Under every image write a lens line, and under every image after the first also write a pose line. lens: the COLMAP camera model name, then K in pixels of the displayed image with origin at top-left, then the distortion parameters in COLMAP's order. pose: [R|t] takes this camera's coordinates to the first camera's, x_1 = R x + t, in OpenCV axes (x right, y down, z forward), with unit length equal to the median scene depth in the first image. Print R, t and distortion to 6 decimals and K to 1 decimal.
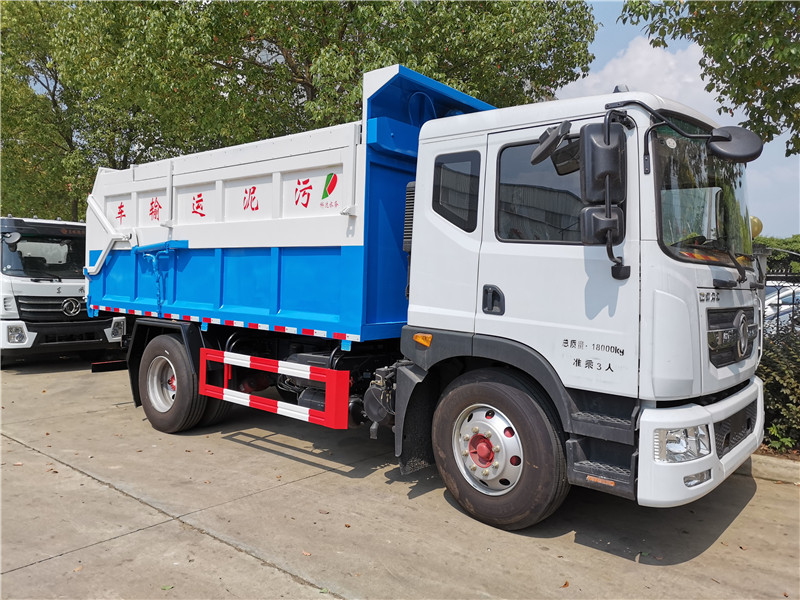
lens RADIAL K [[604.3, 0, 400.0], [0, 604.3, 300.0], [0, 0, 1]] dist [0.090562, -0.108222]
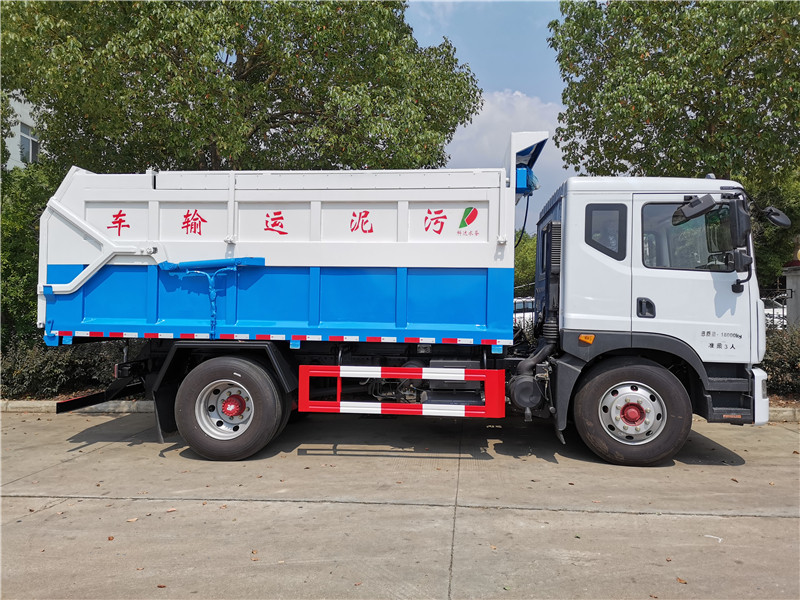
lens RADIAL K [[604.3, 0, 400.0], [0, 604.3, 300.0], [0, 0, 1]] dist [0.090562, -0.108222]
pose [[0.827515, -0.016983, 0.561186, -0.904420], [0.029725, 0.999466, -0.013585, -0.012997], [-0.560656, 0.027923, 0.827578, 0.090599]]
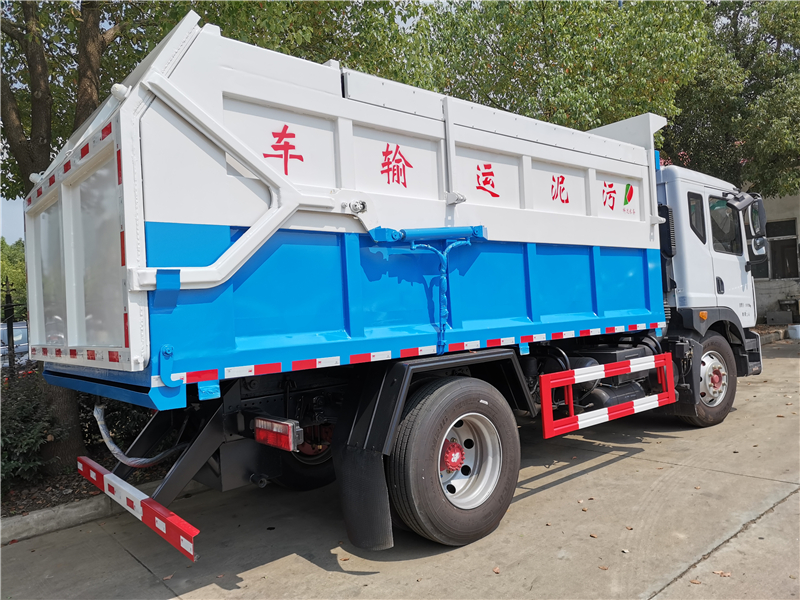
lens RADIAL K [[604.3, 0, 400.0], [0, 604.3, 300.0], [0, 0, 1]] dist [0.090562, -0.108222]
pose [[0.153084, -0.016280, 0.988079, -1.300735], [0.093566, 0.995611, 0.001908, -0.036227], [-0.983774, 0.092159, 0.153935, 1.261398]]
